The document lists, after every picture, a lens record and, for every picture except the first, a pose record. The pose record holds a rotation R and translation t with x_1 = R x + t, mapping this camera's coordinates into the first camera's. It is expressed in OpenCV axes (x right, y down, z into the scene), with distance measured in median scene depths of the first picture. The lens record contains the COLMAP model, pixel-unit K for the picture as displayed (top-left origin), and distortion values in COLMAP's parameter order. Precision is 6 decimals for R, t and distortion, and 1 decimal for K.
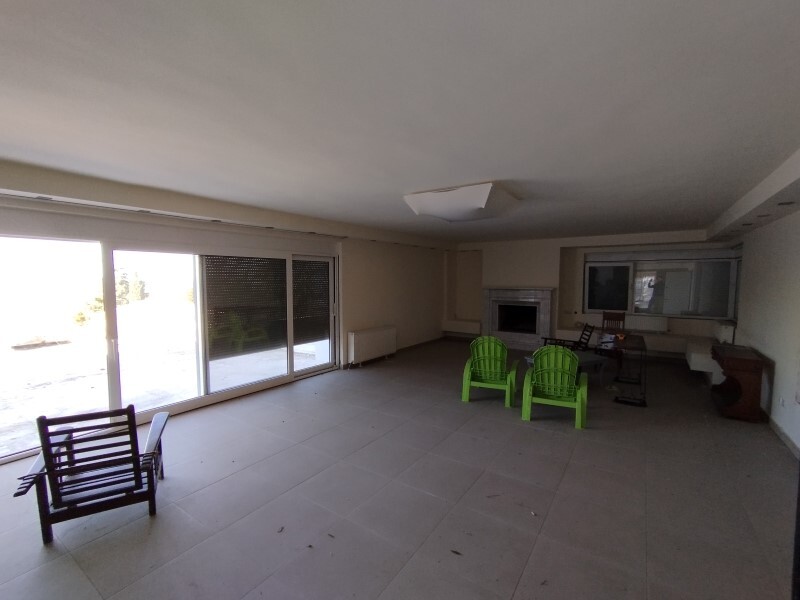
lens RADIAL K [[366.6, 0, 404.7], [0, 366.6, 304.2], [0, 0, 1]] dist [0.003529, 0.001959]
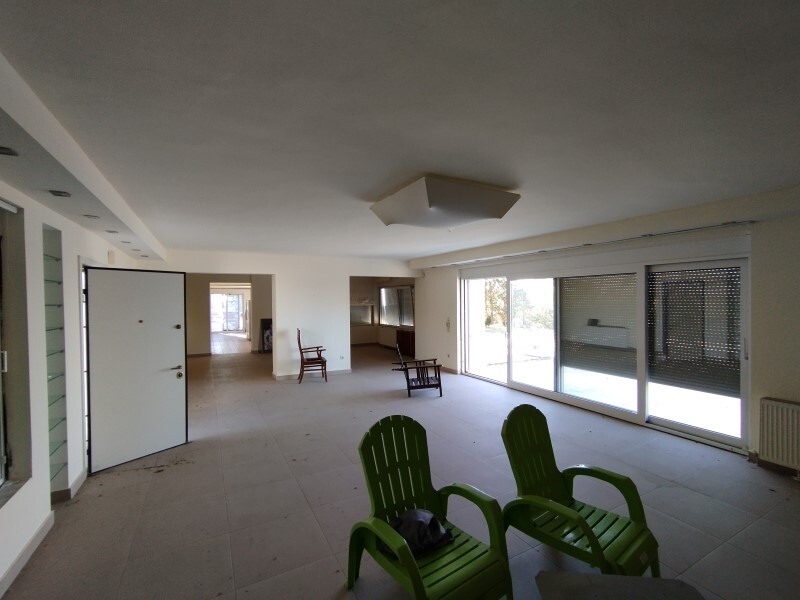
lens RADIAL K [[366.6, 0, 404.7], [0, 366.6, 304.2], [0, 0, 1]] dist [0.003529, 0.001959]
pose [[-0.444583, 0.019963, -0.895515, 0.678429], [-0.052968, 0.997416, 0.048530, -0.067502], [0.894170, 0.069010, -0.442377, 0.939218]]
